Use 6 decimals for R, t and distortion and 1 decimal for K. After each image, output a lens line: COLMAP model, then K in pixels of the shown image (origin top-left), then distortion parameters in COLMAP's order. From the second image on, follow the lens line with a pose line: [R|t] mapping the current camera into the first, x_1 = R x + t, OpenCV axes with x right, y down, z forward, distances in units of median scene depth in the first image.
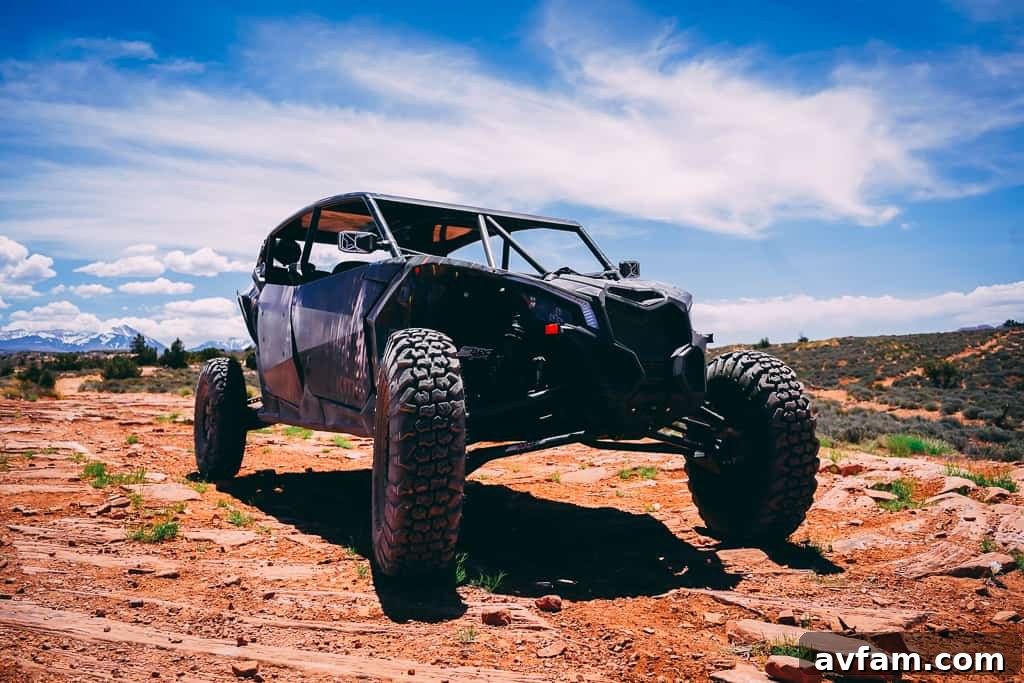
lens RADIAL K [[847.4, 0, 508.3], [0, 847.4, 345.2], [0, 0, 1]] dist [0.007137, -0.005615]
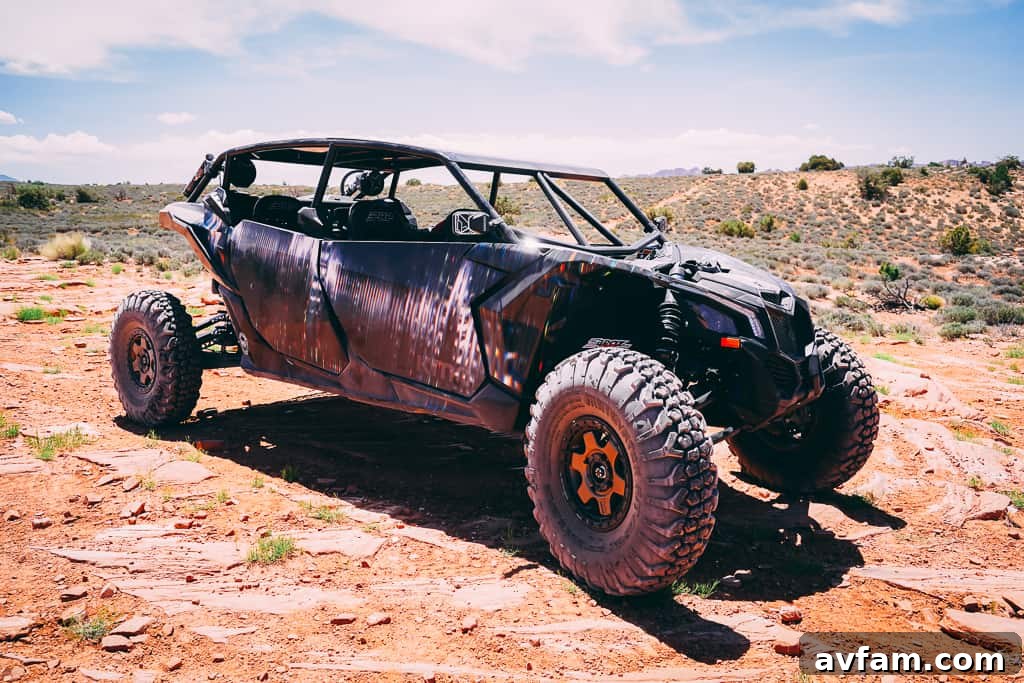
lens RADIAL K [[847.4, 0, 508.3], [0, 847.4, 345.2], [0, 0, 1]] dist [0.007137, -0.005615]
pose [[0.938156, -0.043908, 0.343417, -0.461077], [-0.028785, 0.978599, 0.203755, -0.180693], [-0.345013, -0.201040, 0.916815, 0.114206]]
